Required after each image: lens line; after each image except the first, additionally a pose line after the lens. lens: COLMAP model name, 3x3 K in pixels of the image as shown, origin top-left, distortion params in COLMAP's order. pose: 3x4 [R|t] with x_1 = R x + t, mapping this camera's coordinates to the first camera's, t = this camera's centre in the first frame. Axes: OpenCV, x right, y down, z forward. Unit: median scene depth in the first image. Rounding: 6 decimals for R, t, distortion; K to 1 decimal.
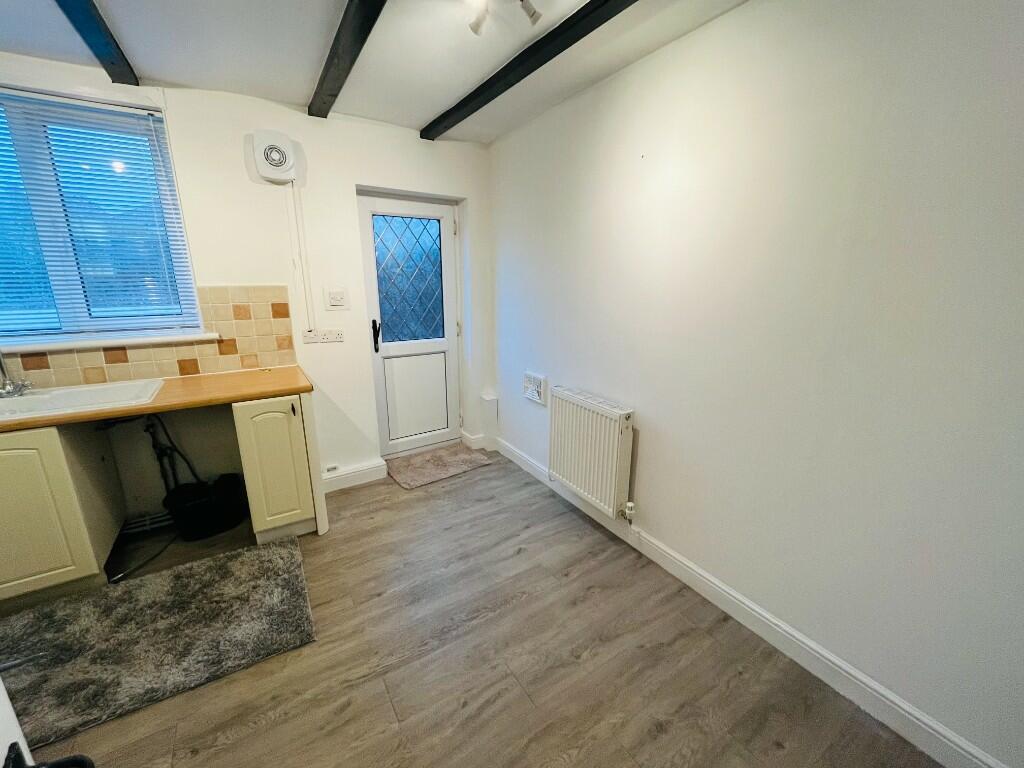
lens RADIAL K [[415.1, 0, 510.5], [0, 415.1, 383.0], [0, 0, 1]] dist [-0.003737, -0.000546]
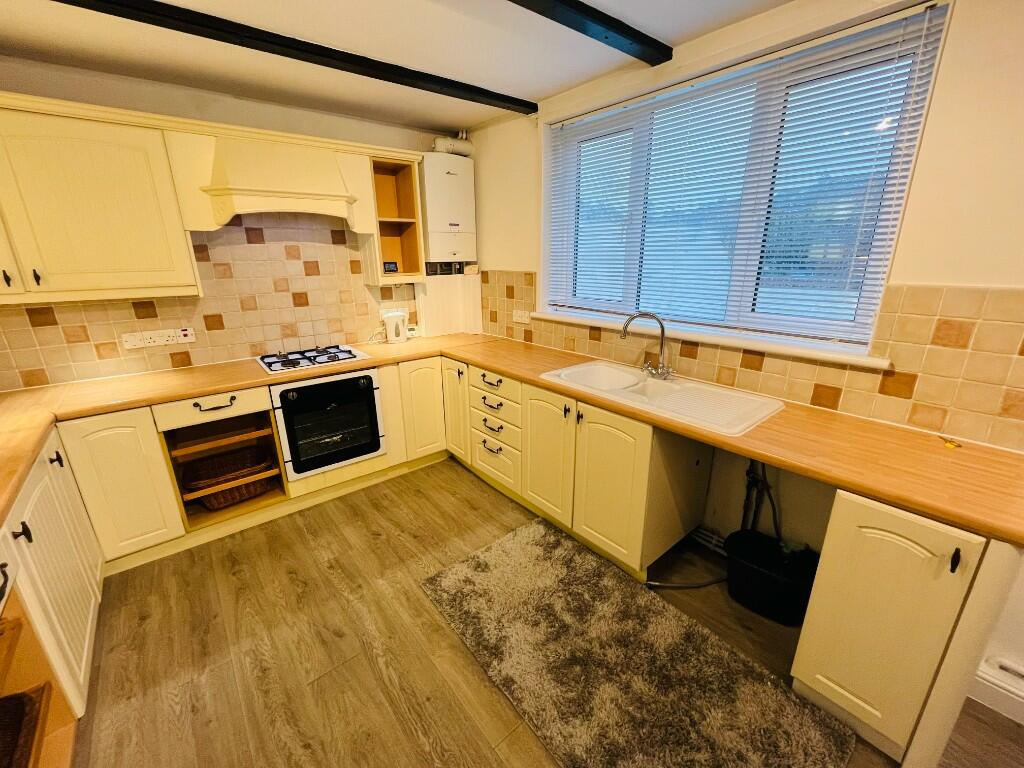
lens RADIAL K [[415.1, 0, 510.5], [0, 415.1, 383.0], [0, 0, 1]] dist [-0.003737, -0.000546]
pose [[0.123951, 0.285531, -0.950320, -0.189762], [-0.237533, 0.938399, 0.250968, -0.119156], [0.963439, 0.194625, 0.184138, 0.370938]]
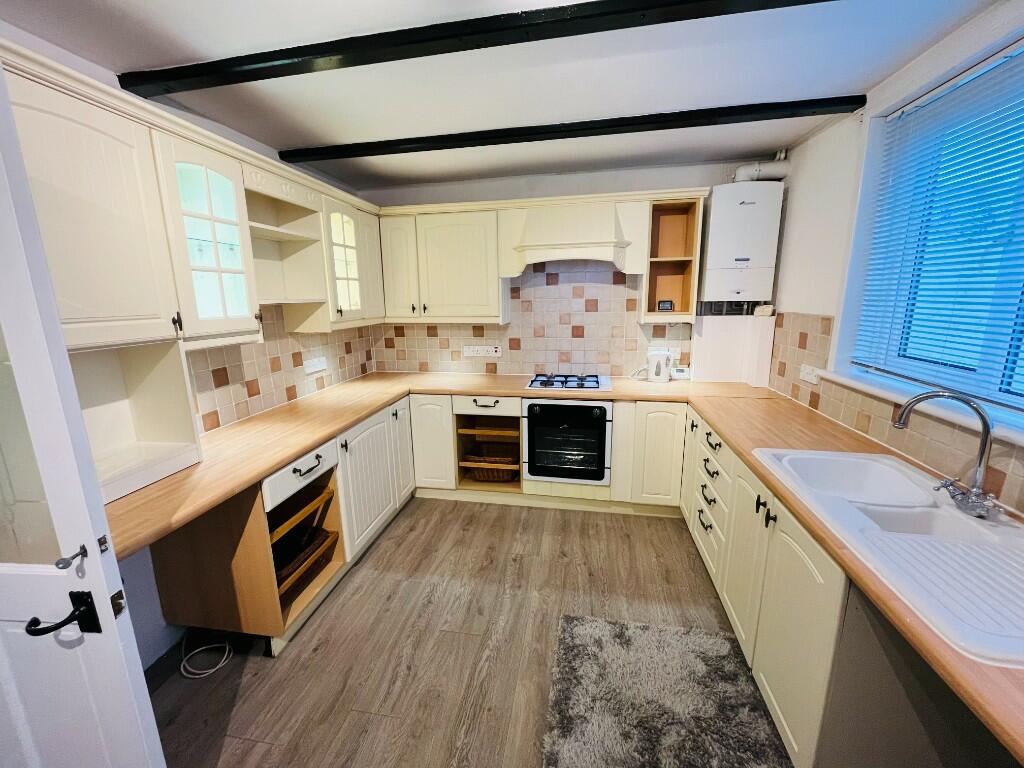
lens RADIAL K [[415.1, 0, 510.5], [0, 415.1, 383.0], [0, 0, 1]] dist [-0.003737, -0.000546]
pose [[-0.676349, 0.157147, -0.719622, -0.296802], [-0.173908, 0.915287, 0.363325, -0.212645], [0.715757, 0.370883, -0.591725, 0.696161]]
